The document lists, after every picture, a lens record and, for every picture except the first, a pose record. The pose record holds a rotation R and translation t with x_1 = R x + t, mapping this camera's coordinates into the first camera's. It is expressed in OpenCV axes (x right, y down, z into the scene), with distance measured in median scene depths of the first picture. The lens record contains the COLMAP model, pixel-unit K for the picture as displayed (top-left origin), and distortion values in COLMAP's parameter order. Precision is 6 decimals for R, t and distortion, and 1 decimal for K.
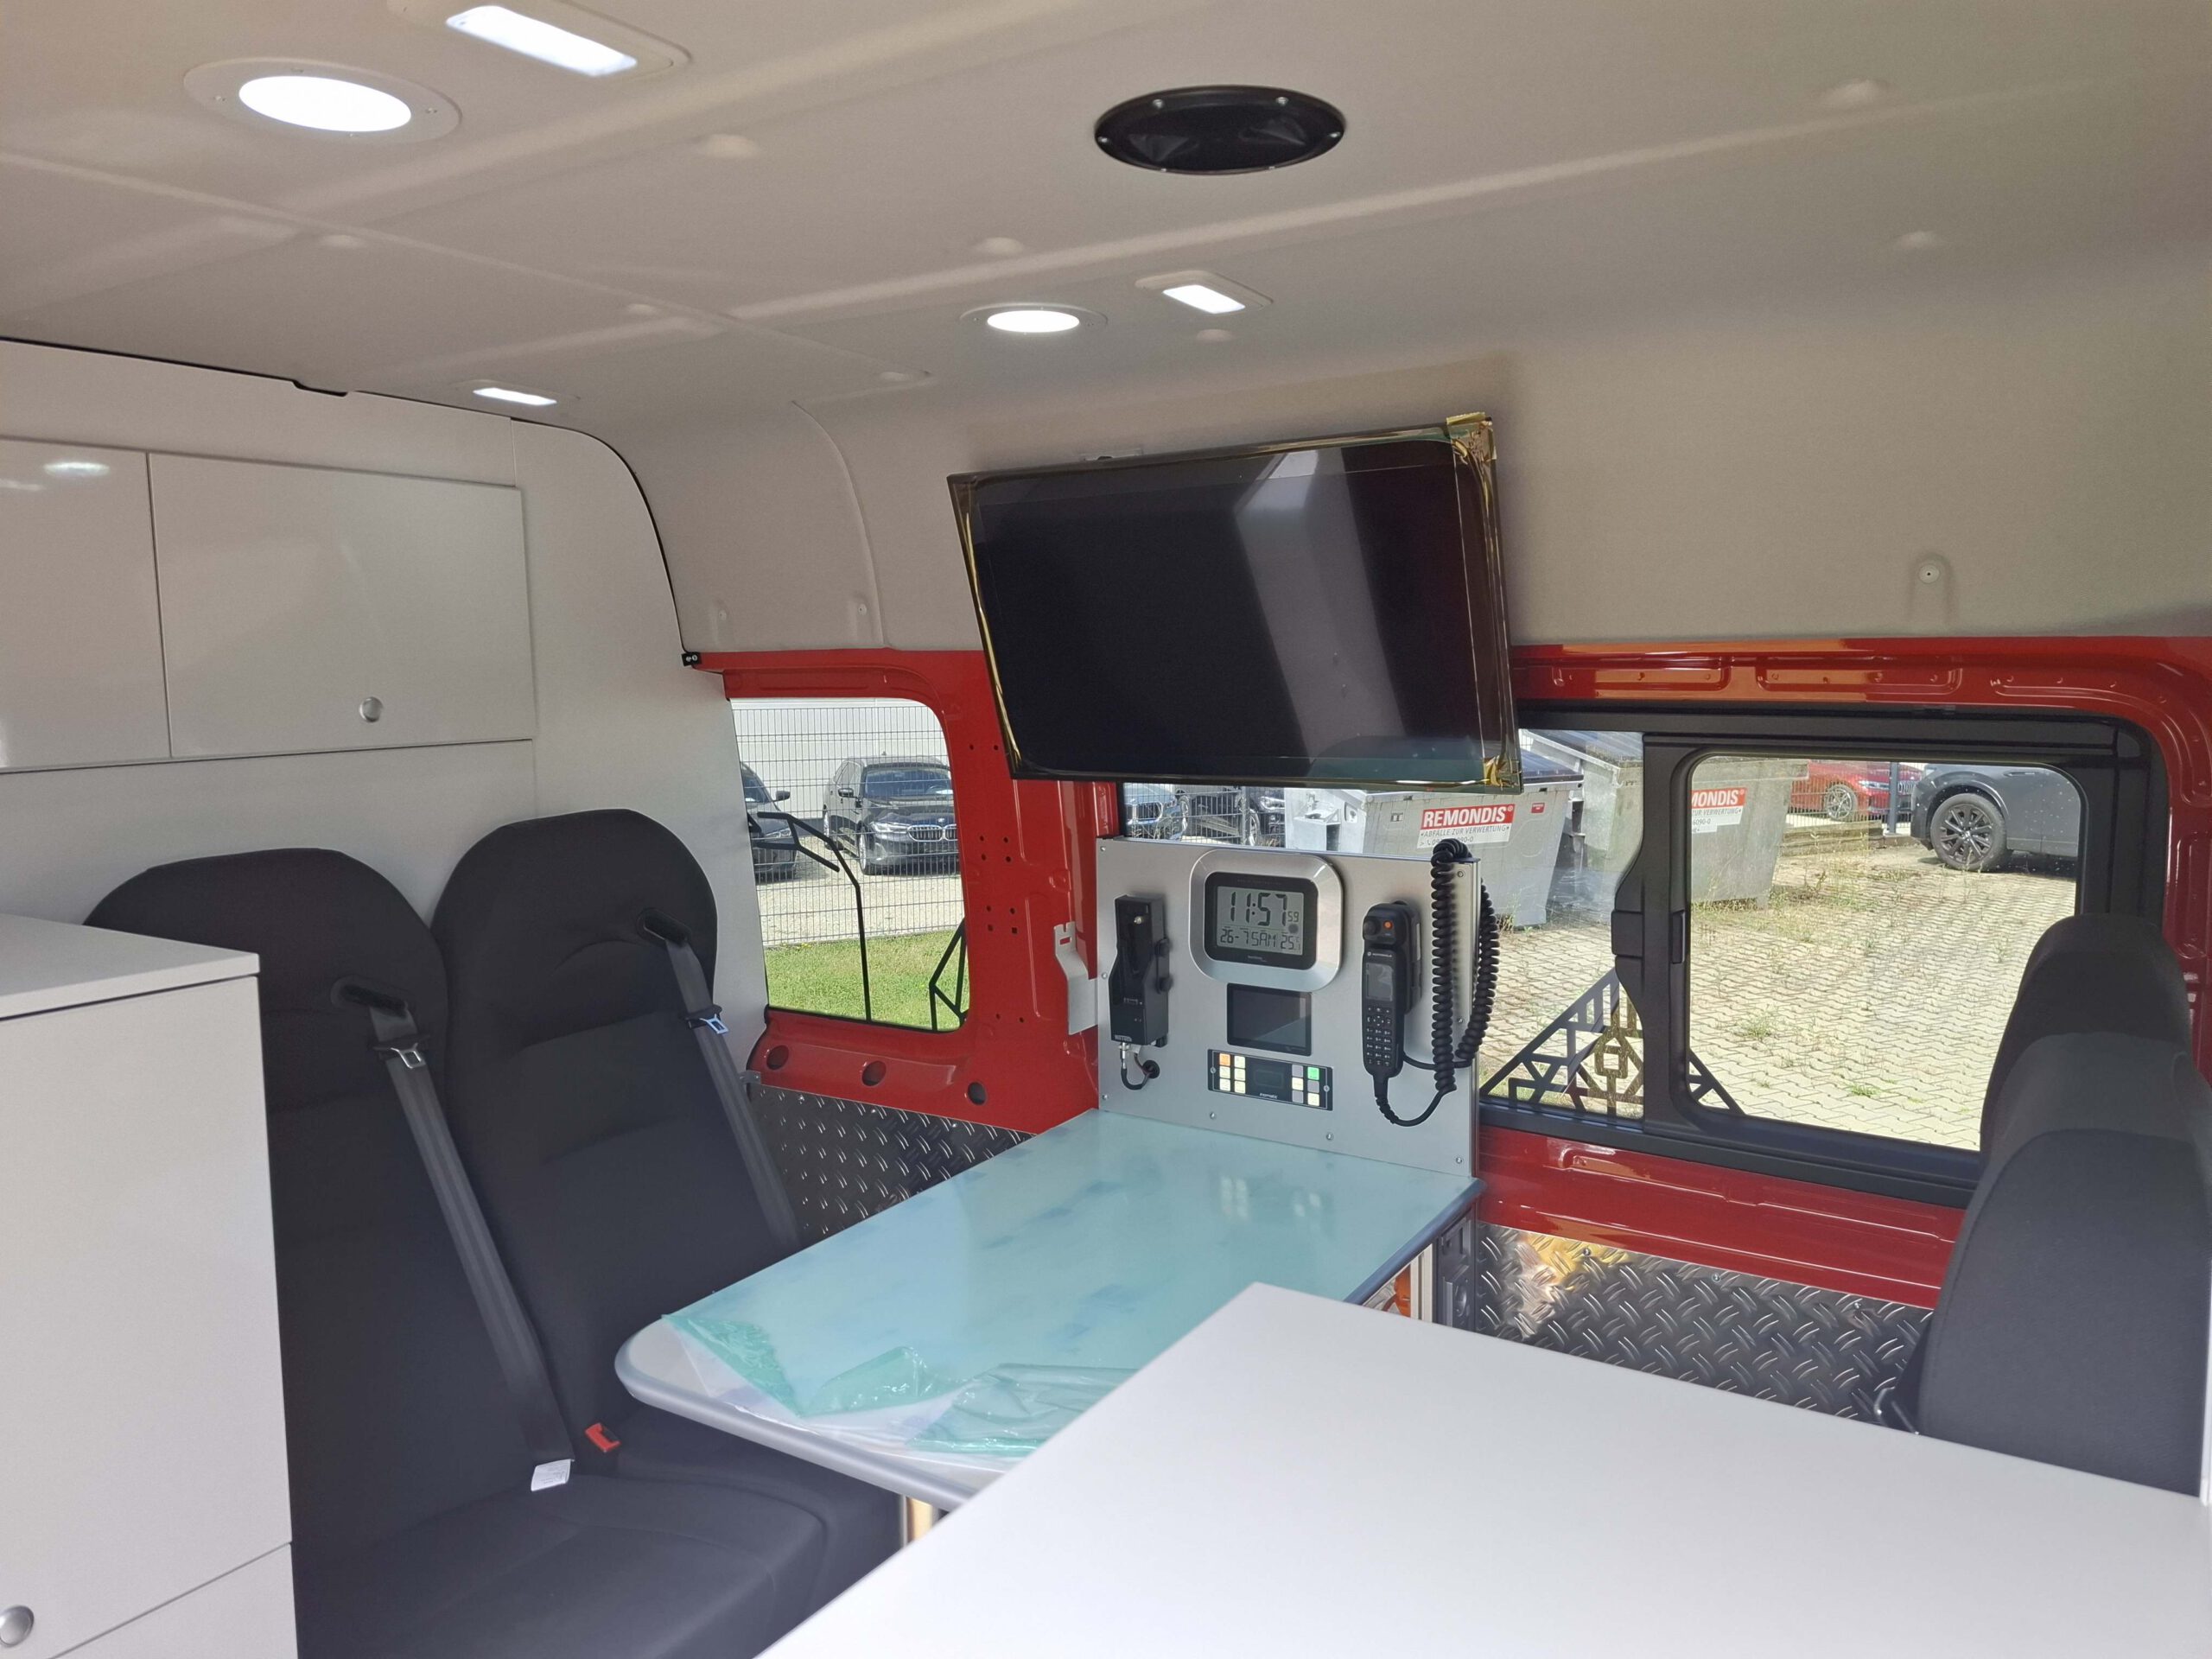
lens RADIAL K [[1539.2, 0, 1122.7], [0, 1539.2, 819.2], [0, 0, 1]] dist [0.048875, -0.053812]
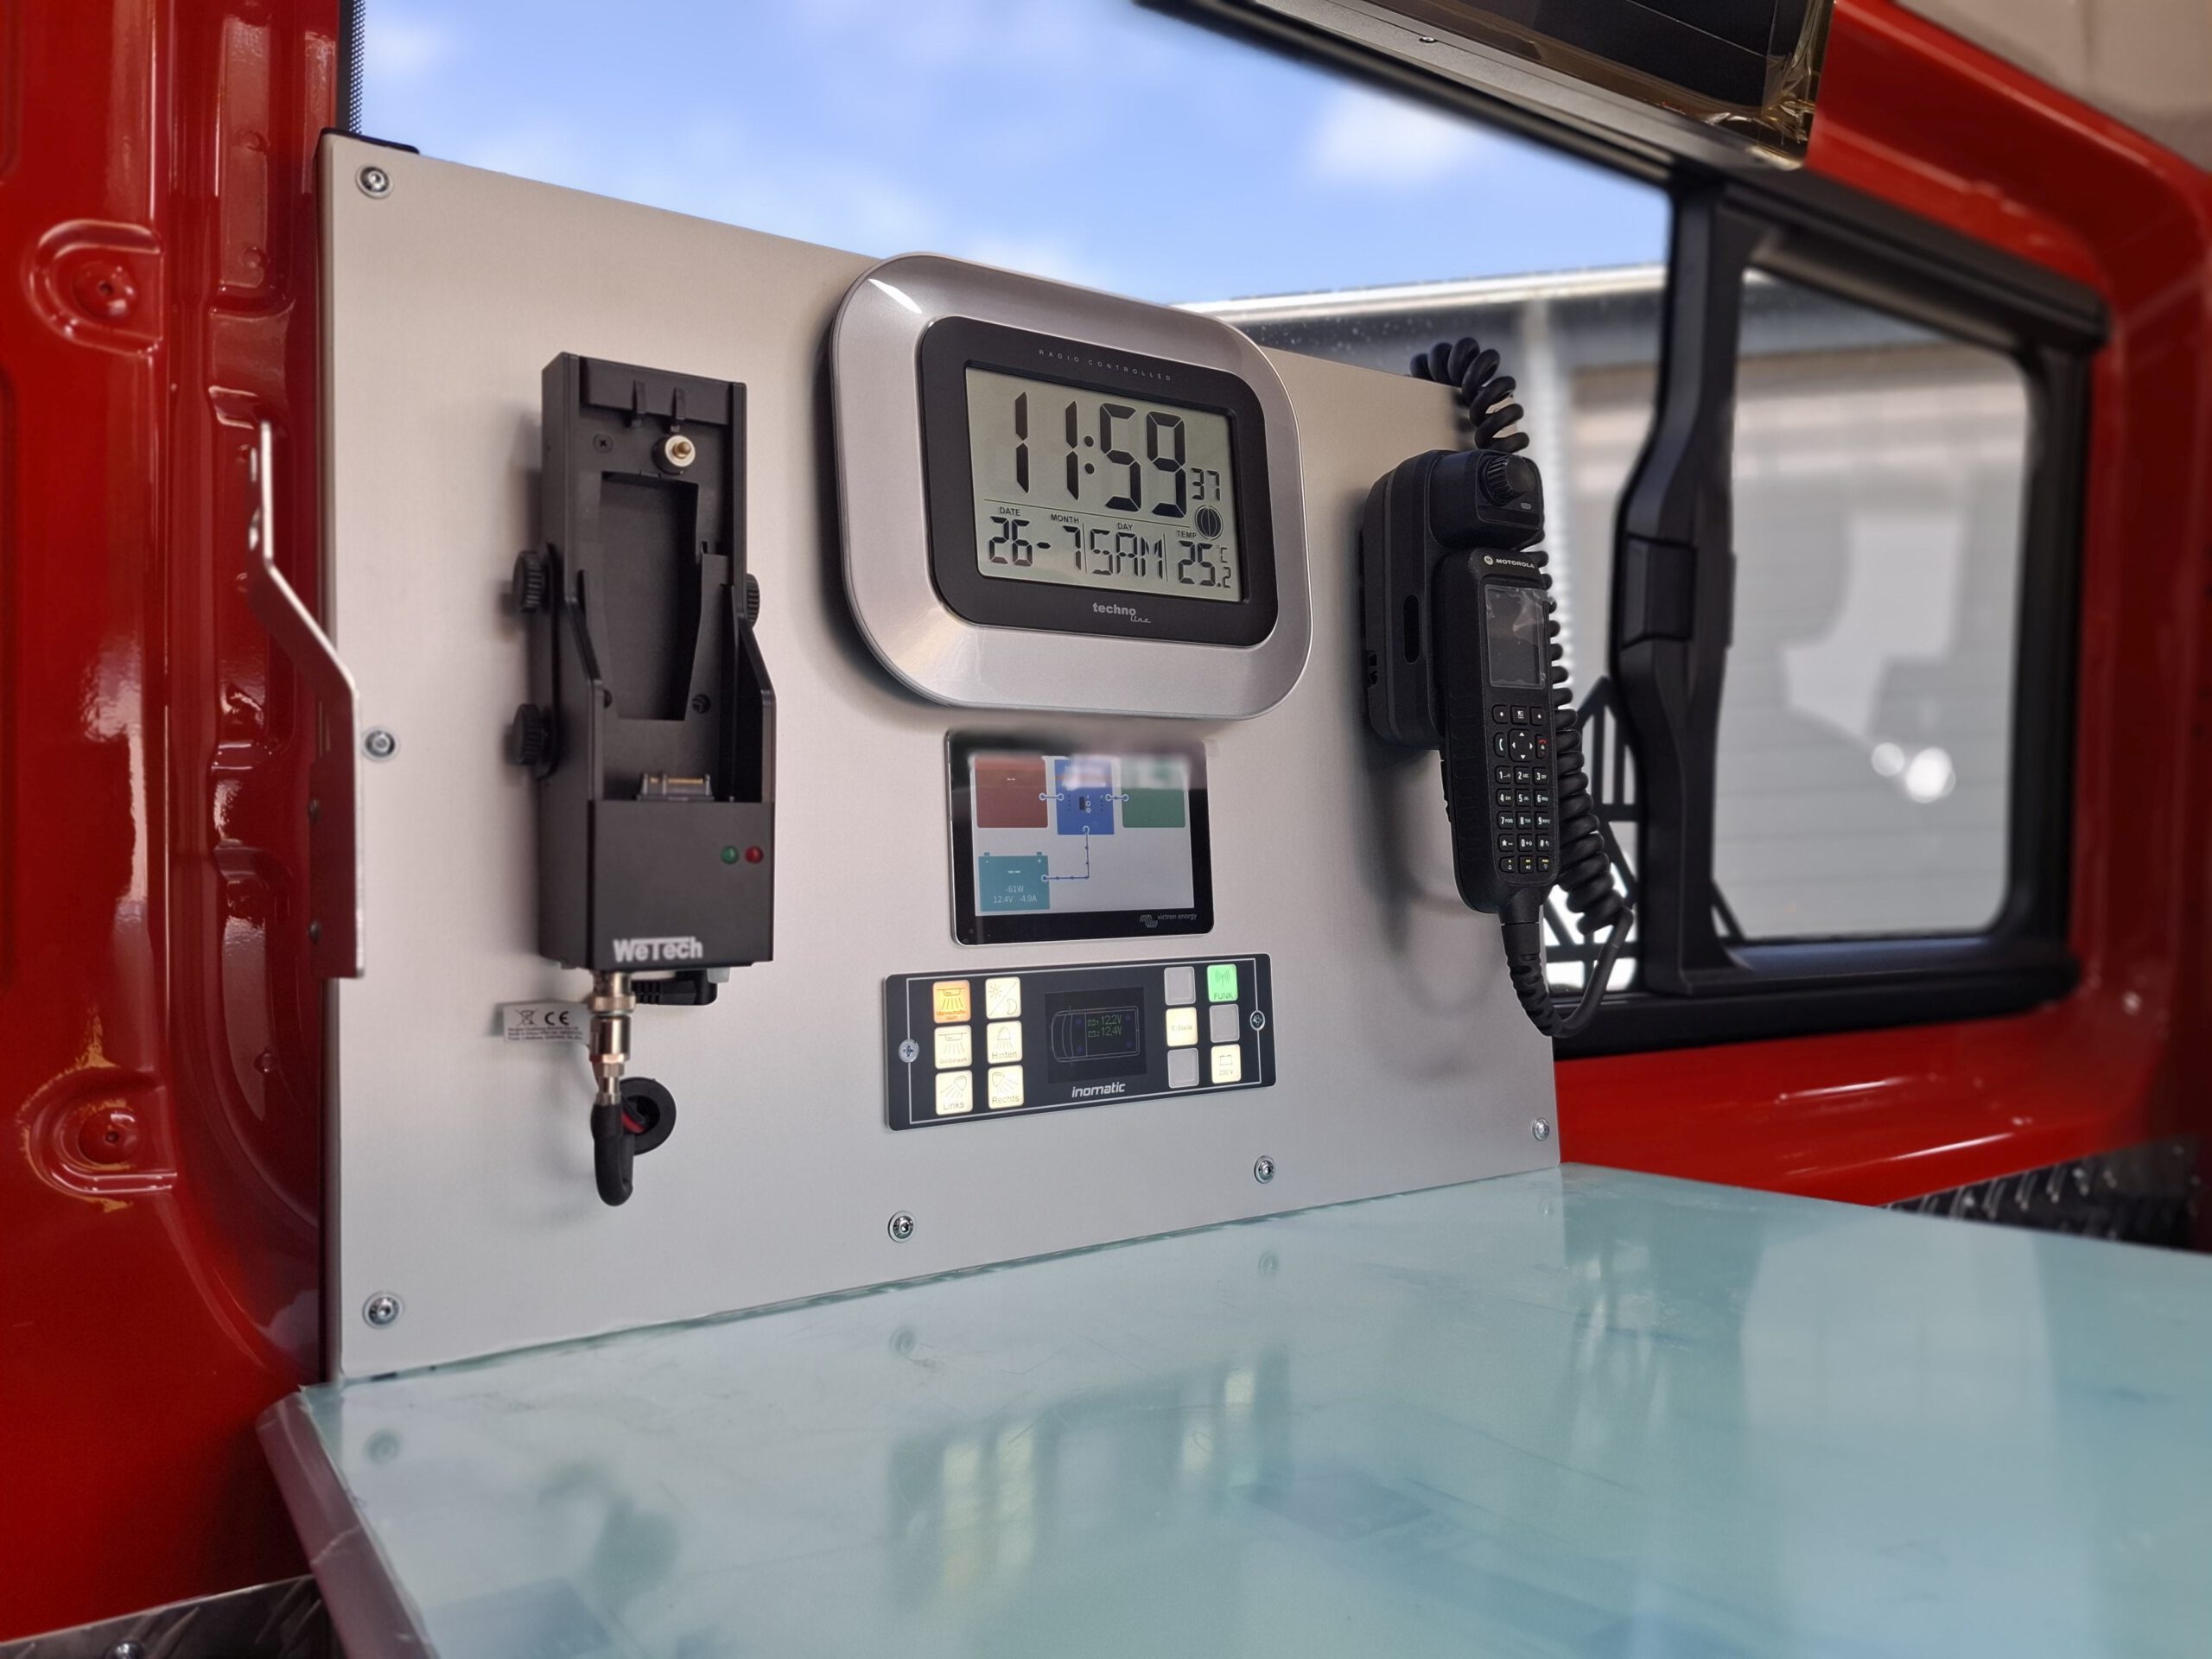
lens RADIAL K [[1539.2, 0, 1104.9], [0, 1539.2, 834.2], [0, 0, 1]] dist [0.048875, -0.053812]
pose [[0.422517, 0.041365, 0.905411, -0.182897], [0.133290, 0.985261, -0.107213, 0.161205], [-0.896500, 0.165981, 0.410776, 0.859512]]
